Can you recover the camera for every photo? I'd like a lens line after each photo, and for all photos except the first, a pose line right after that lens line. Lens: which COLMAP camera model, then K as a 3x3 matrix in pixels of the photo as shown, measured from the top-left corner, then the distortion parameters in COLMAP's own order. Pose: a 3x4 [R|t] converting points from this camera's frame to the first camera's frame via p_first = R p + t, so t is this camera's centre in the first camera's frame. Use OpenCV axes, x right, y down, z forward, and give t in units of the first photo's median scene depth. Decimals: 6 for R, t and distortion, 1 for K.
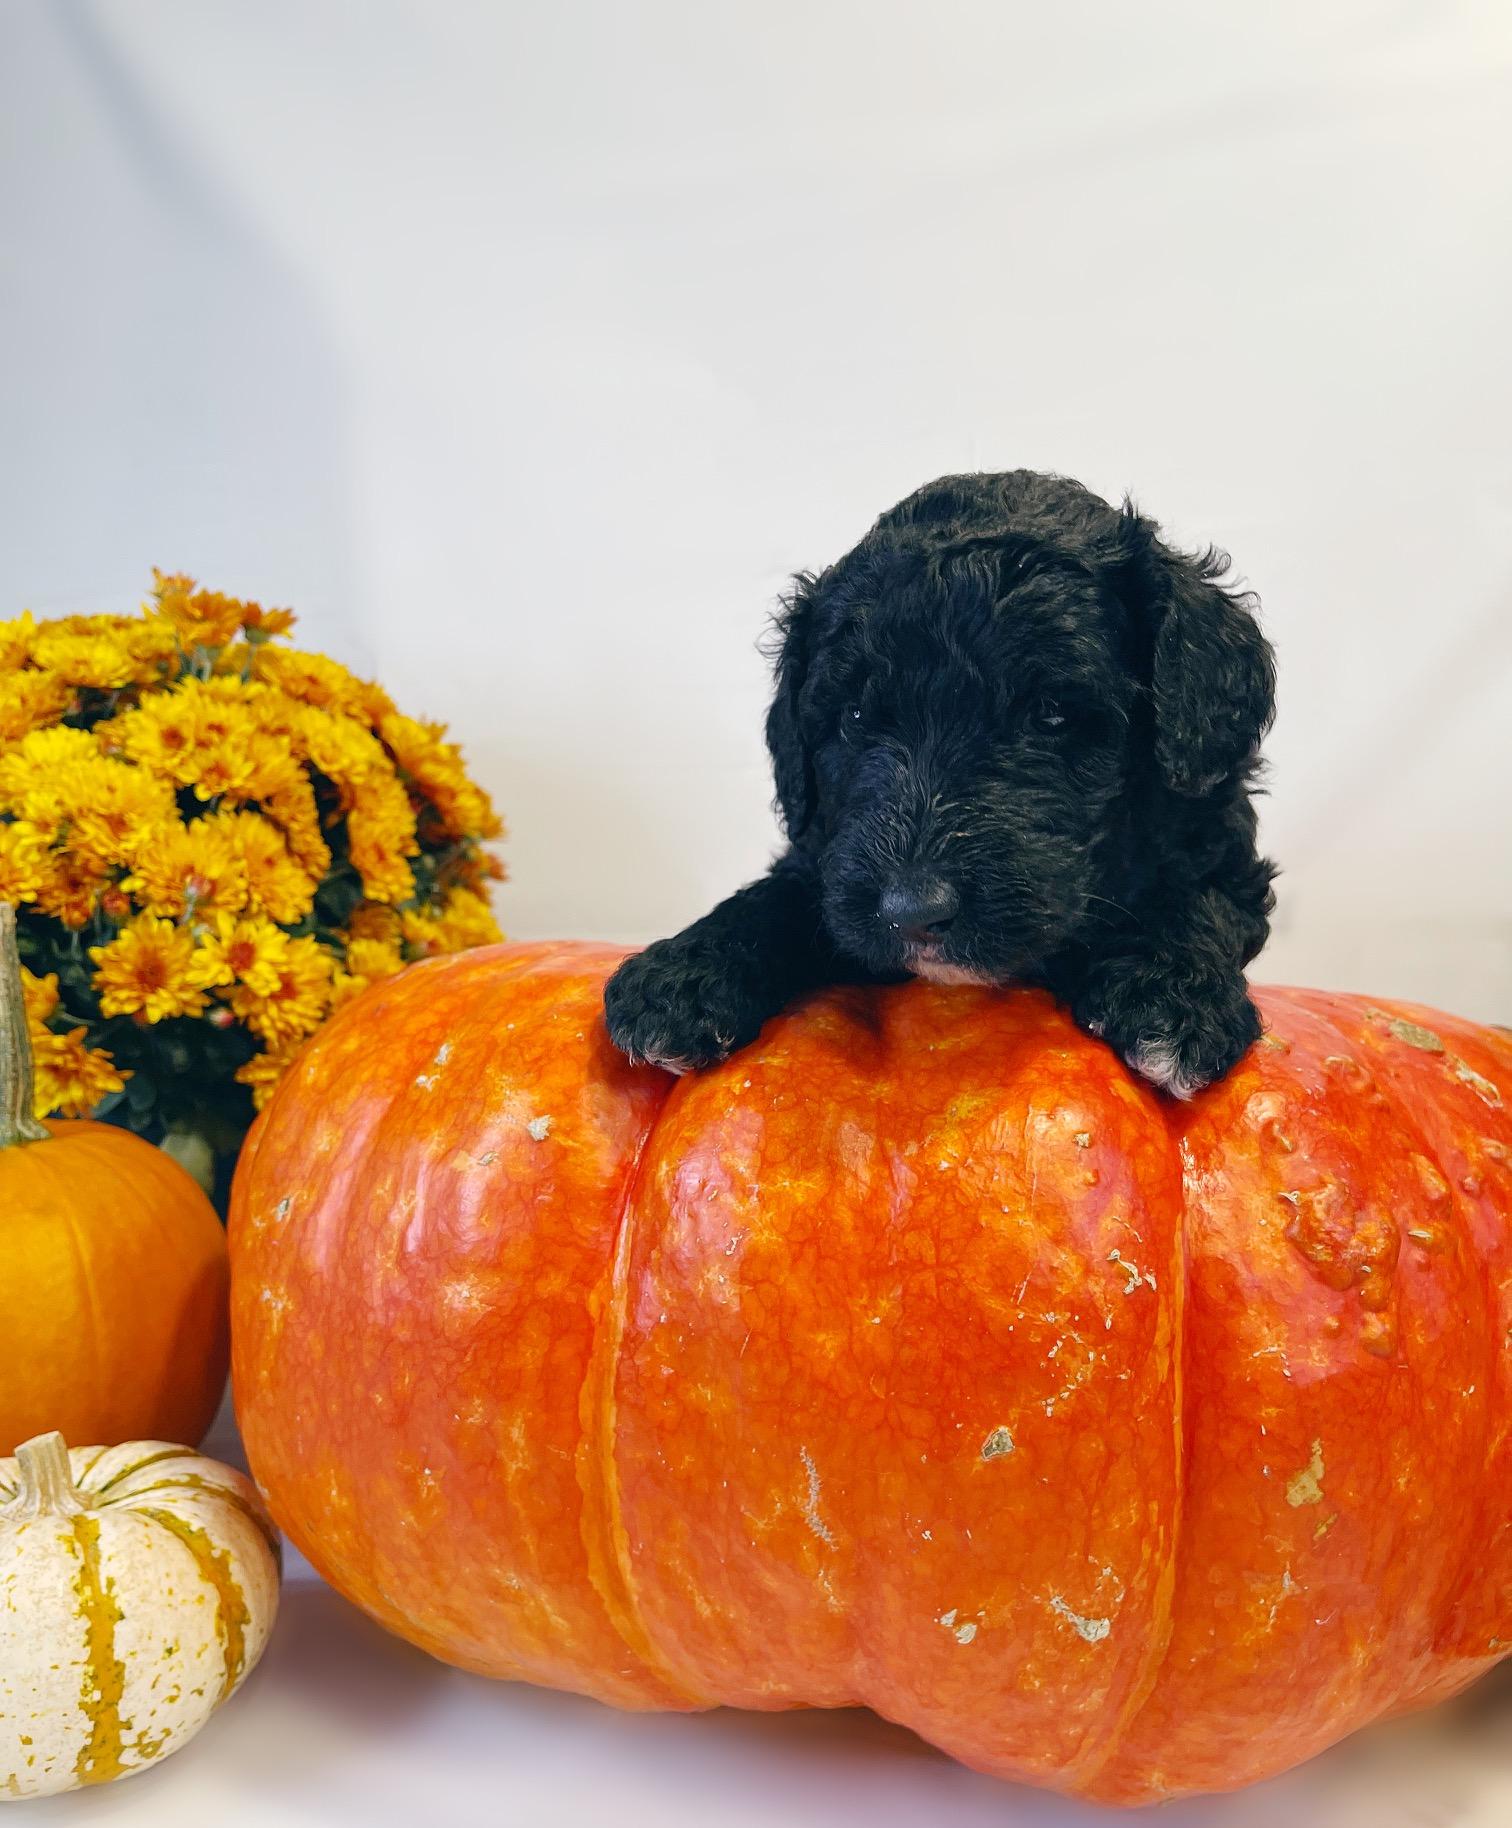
lens RADIAL K [[1558.0, 0, 742.5], [0, 1558.0, 990.9], [0, 0, 1]] dist [0.012076, -0.004210]
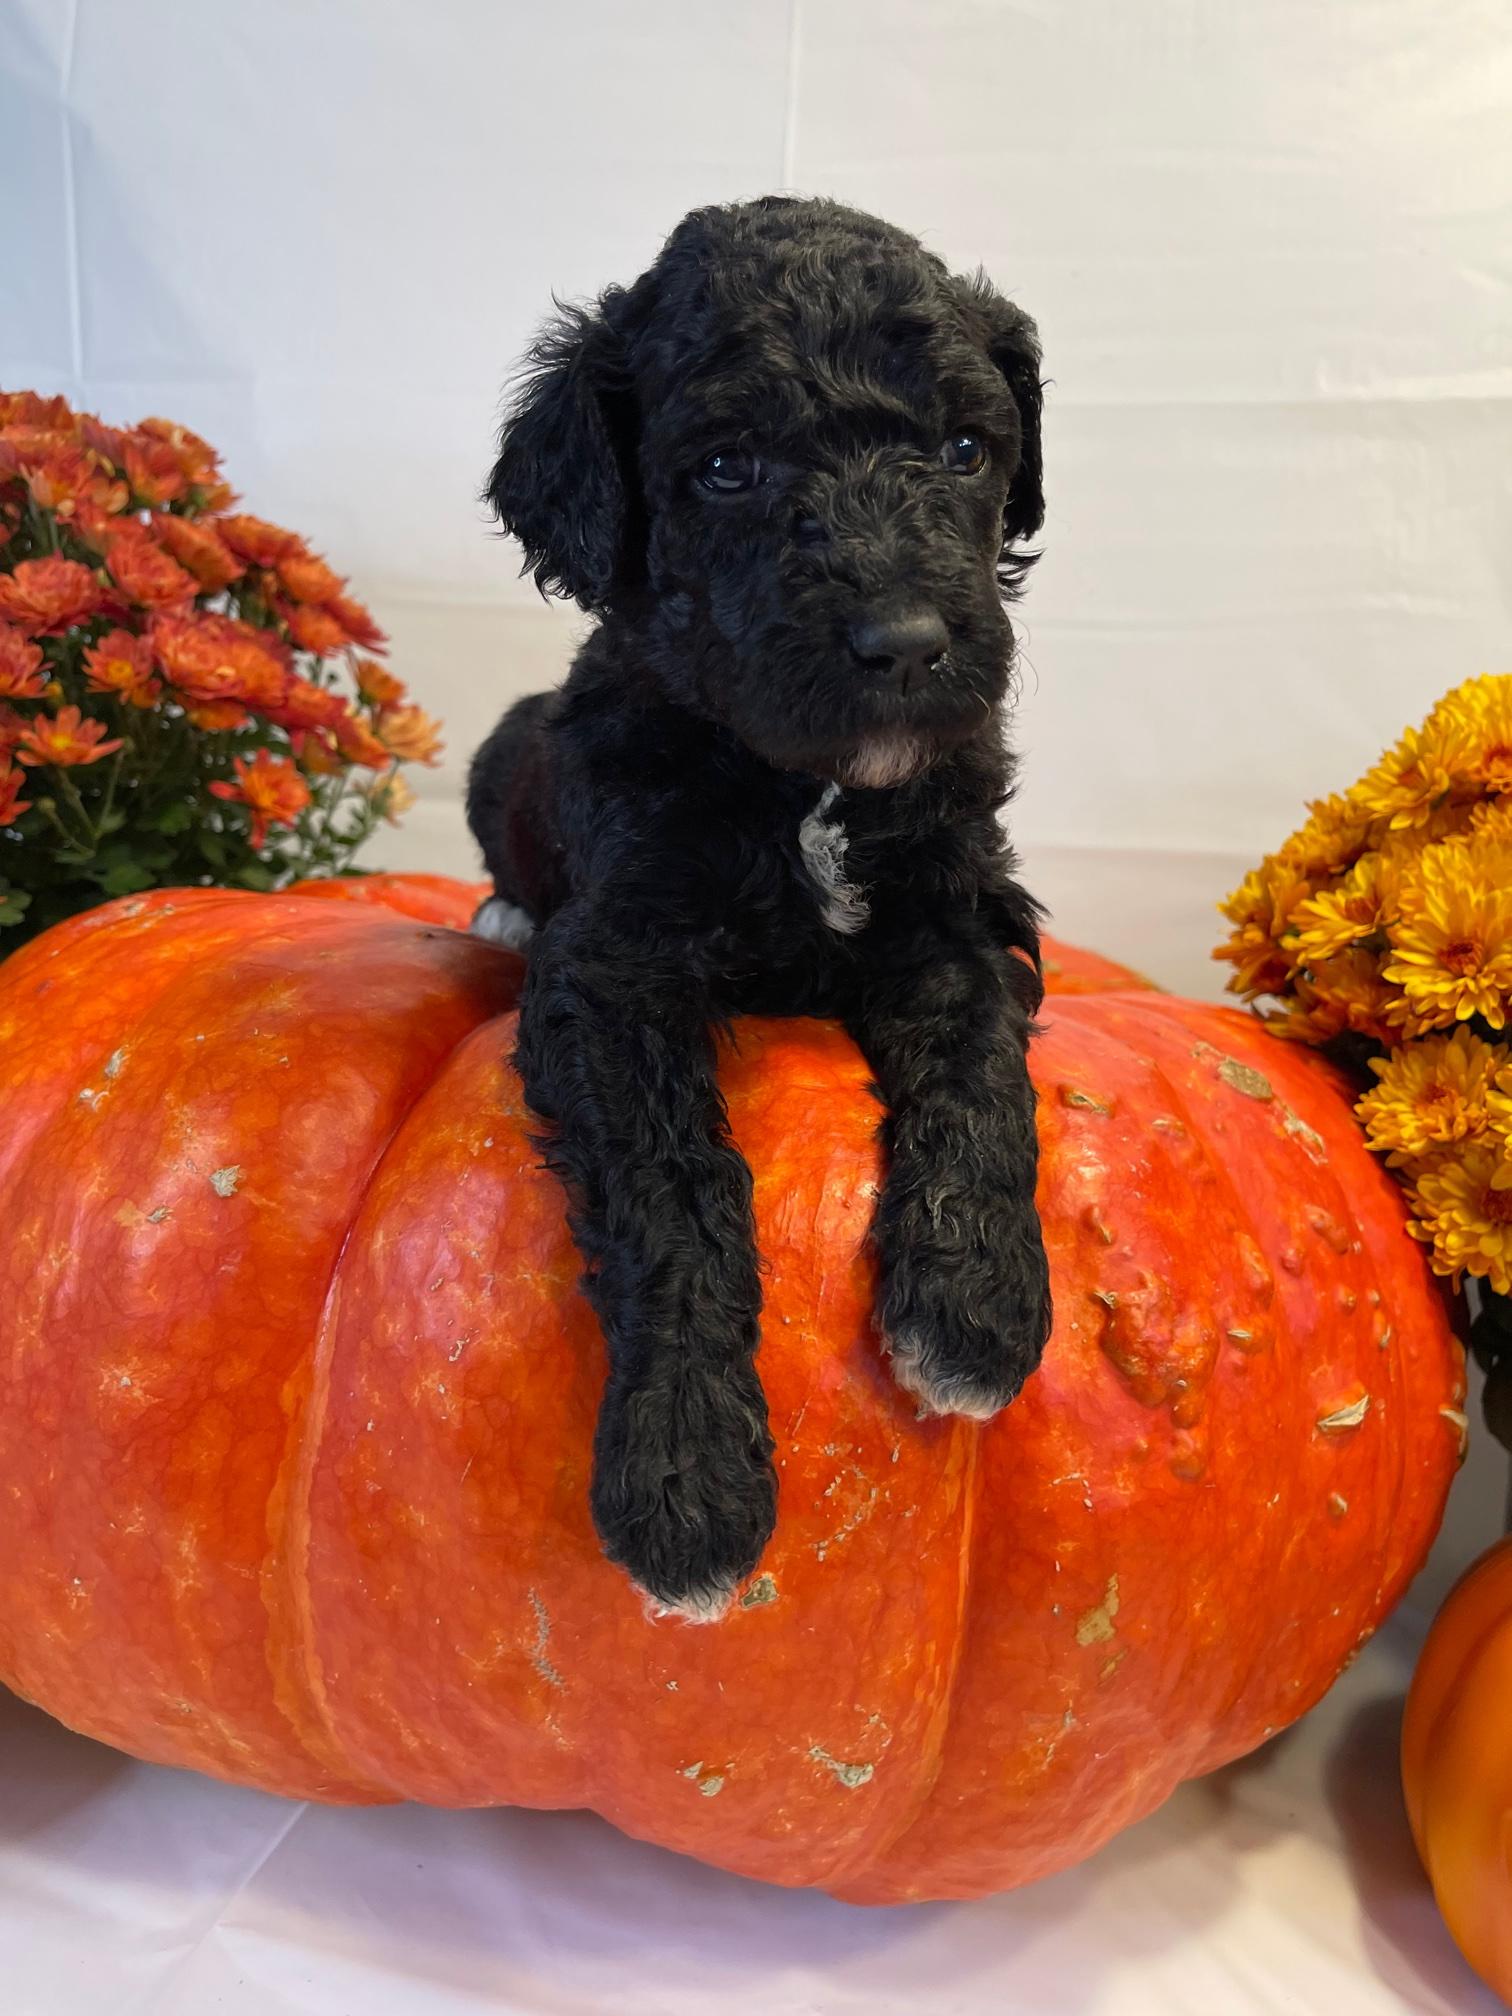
lens RADIAL K [[1568.4, 0, 789.8], [0, 1568.4, 983.3], [0, 0, 1]] dist [0.001925, -0.003260]
pose [[0.986646, 0.043745, 0.156896, 0.026933], [-0.060159, 0.993021, 0.101445, -0.116693], [-0.151363, -0.109529, 0.982391, 0.167925]]
